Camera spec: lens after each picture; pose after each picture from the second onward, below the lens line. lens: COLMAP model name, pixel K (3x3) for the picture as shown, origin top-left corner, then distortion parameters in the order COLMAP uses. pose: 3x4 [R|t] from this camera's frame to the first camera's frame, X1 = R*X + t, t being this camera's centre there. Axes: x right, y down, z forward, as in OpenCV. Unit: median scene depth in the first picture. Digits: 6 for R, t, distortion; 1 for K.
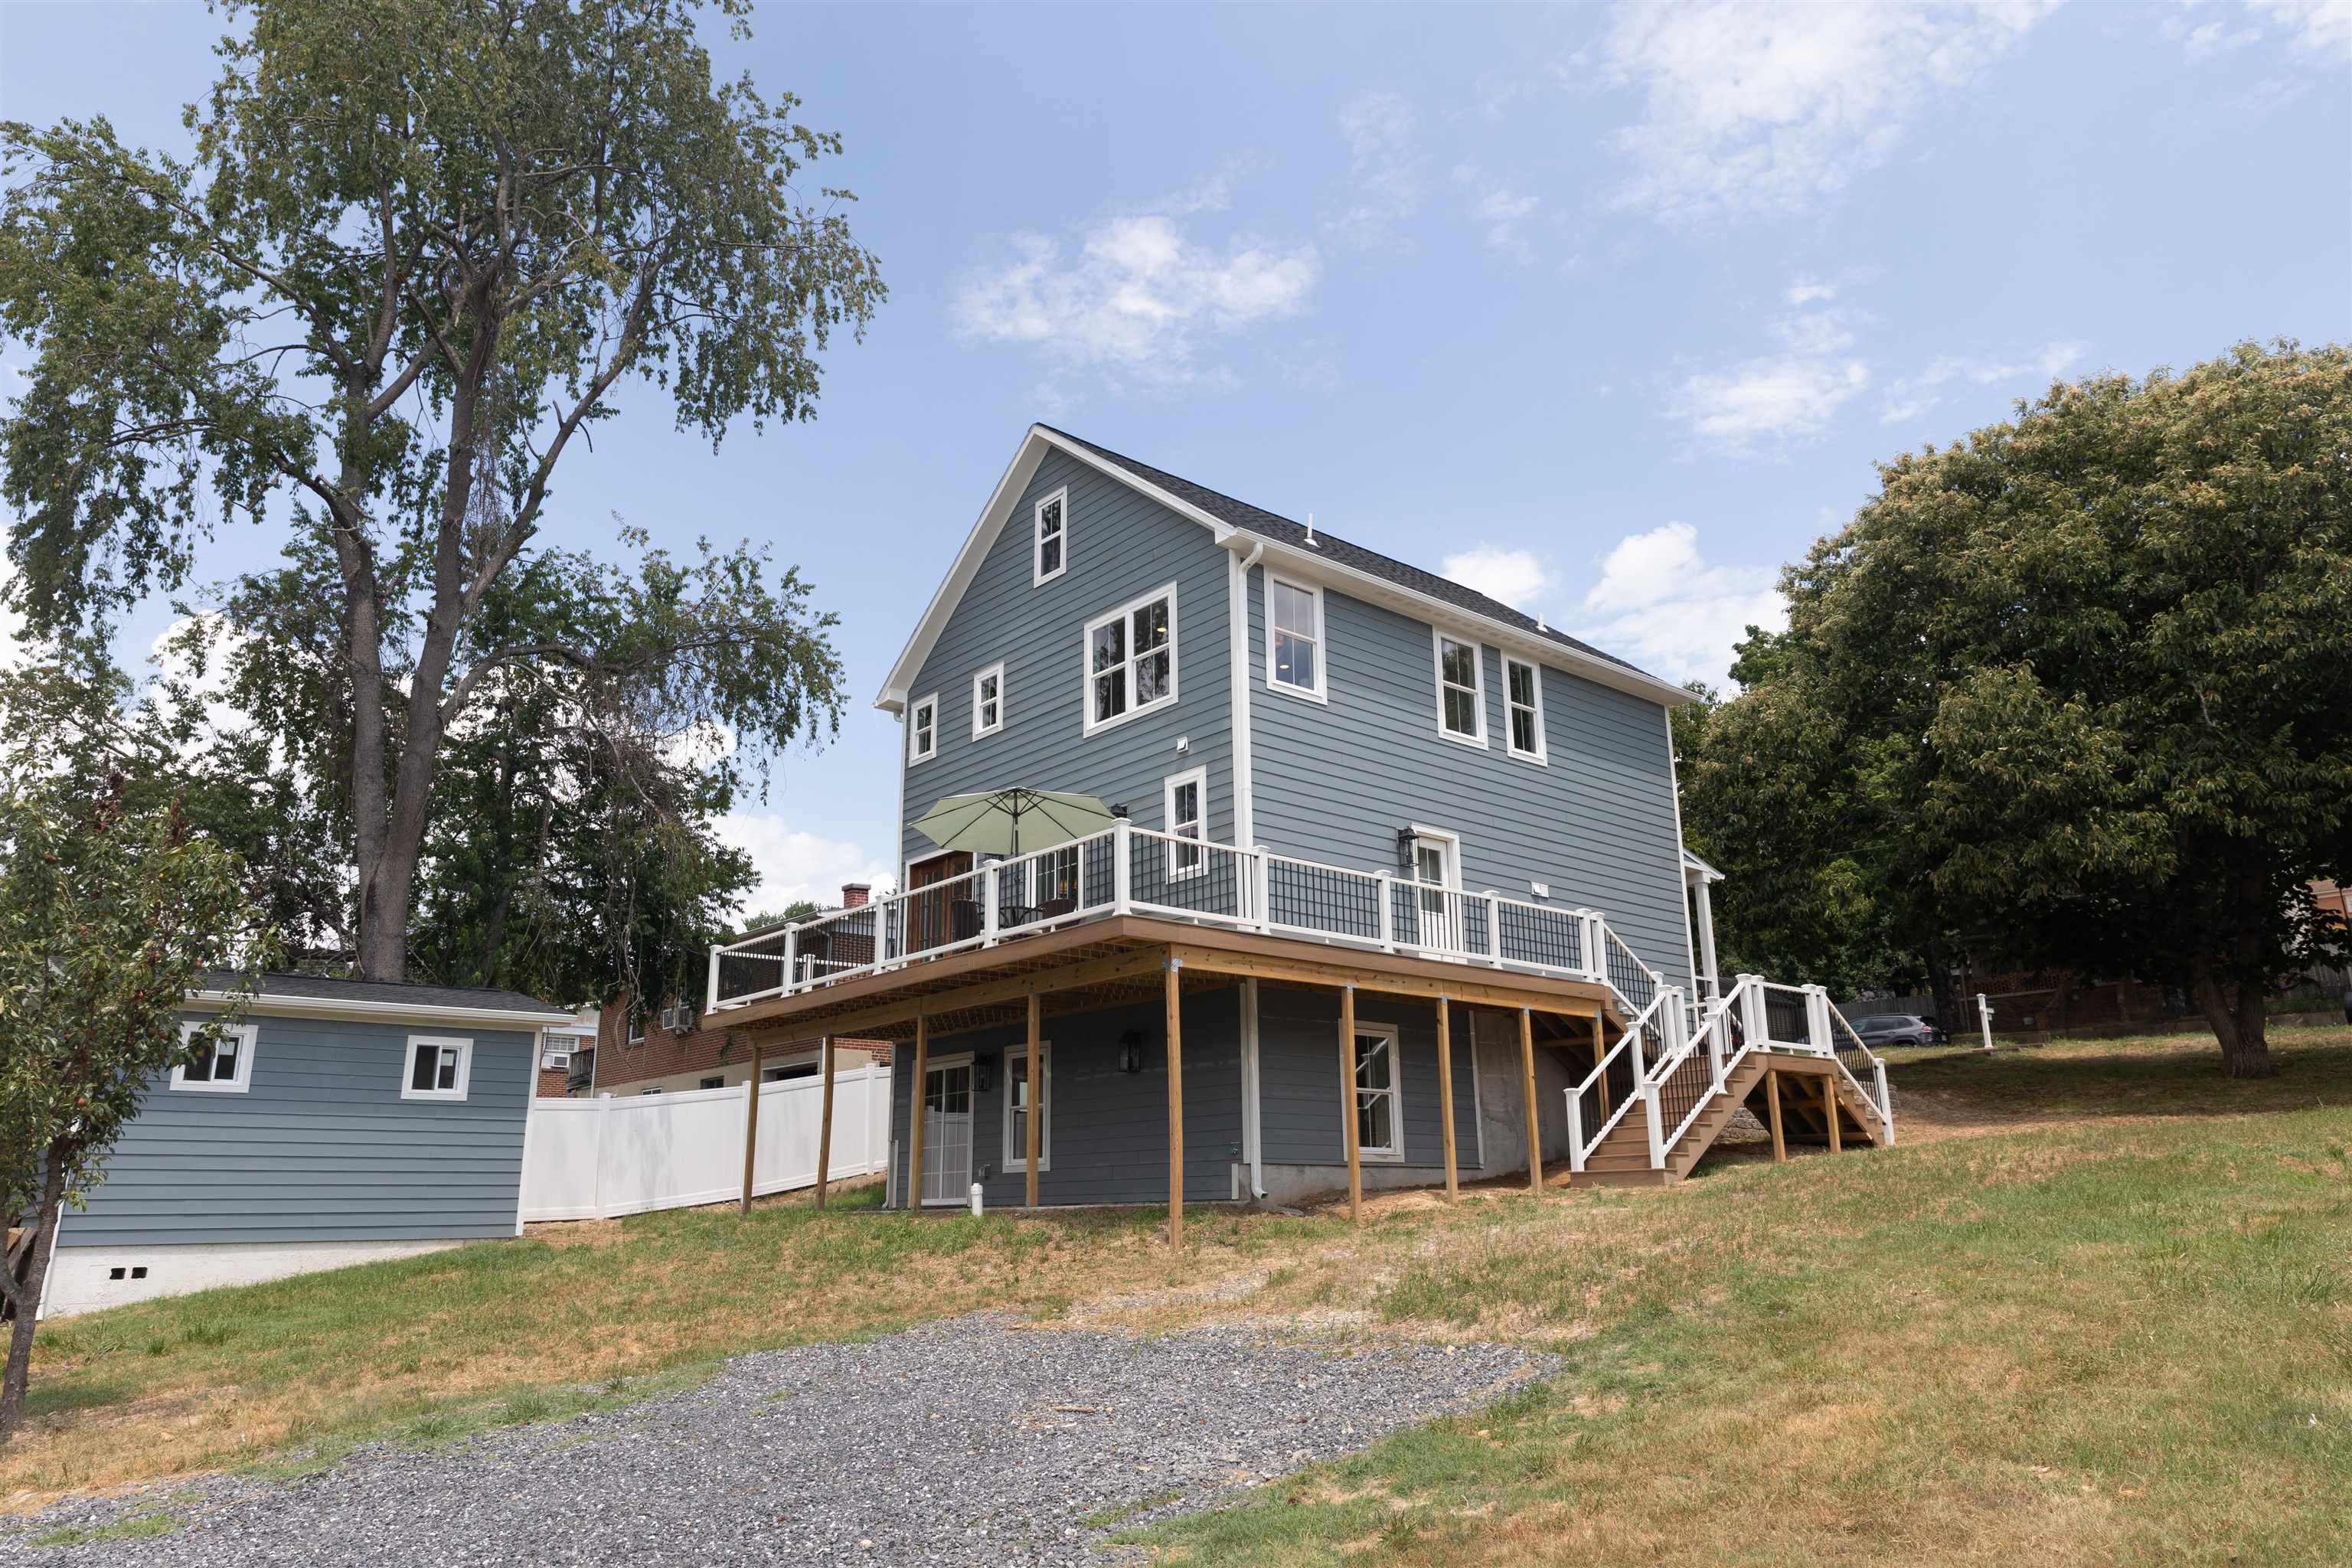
lens RADIAL K [[1581.8, 0, 1183.1], [0, 1581.8, 772.0], [0, 0, 1]] dist [0.023856, -0.001012]
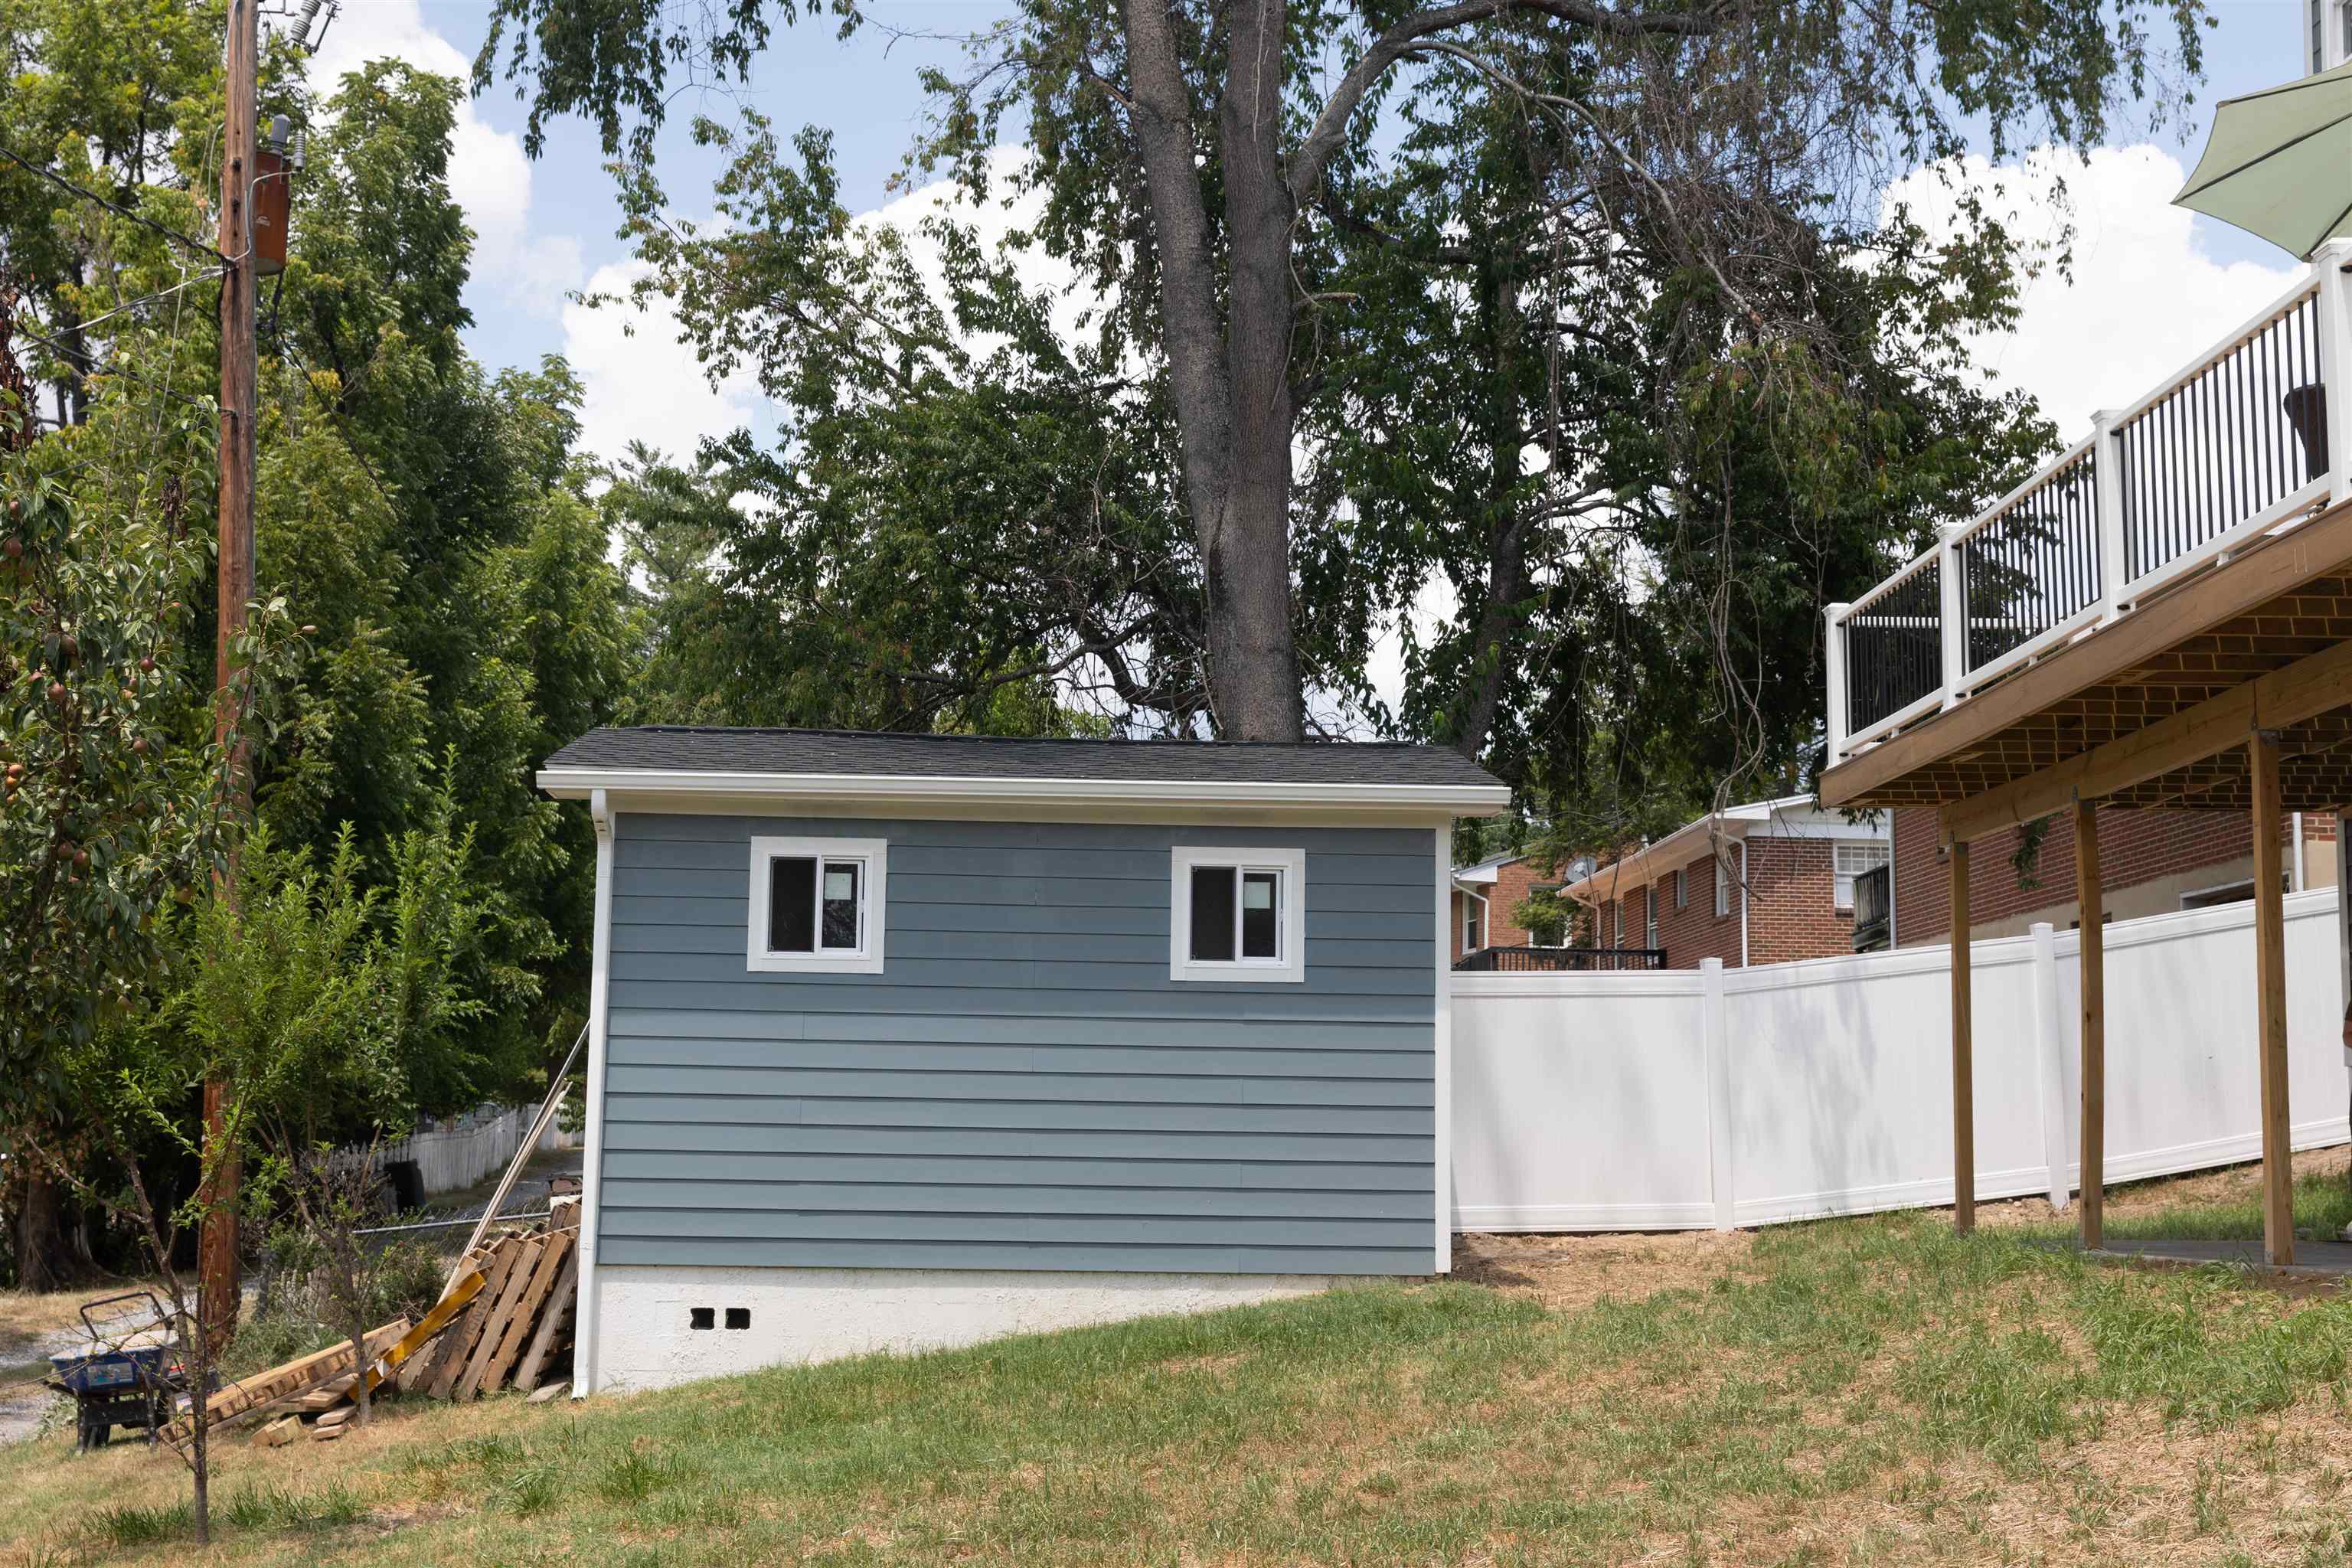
lens RADIAL K [[3081.5, 0, 1176.0], [0, 3081.5, 784.0], [0, 0, 1]] dist [0.013662, 0.041961]
pose [[0.788990, -0.060160, -0.611454, 0.053892], [0.146195, 0.984994, 0.091731, 0.051537], [0.596760, -0.161766, 0.785945, 0.234652]]
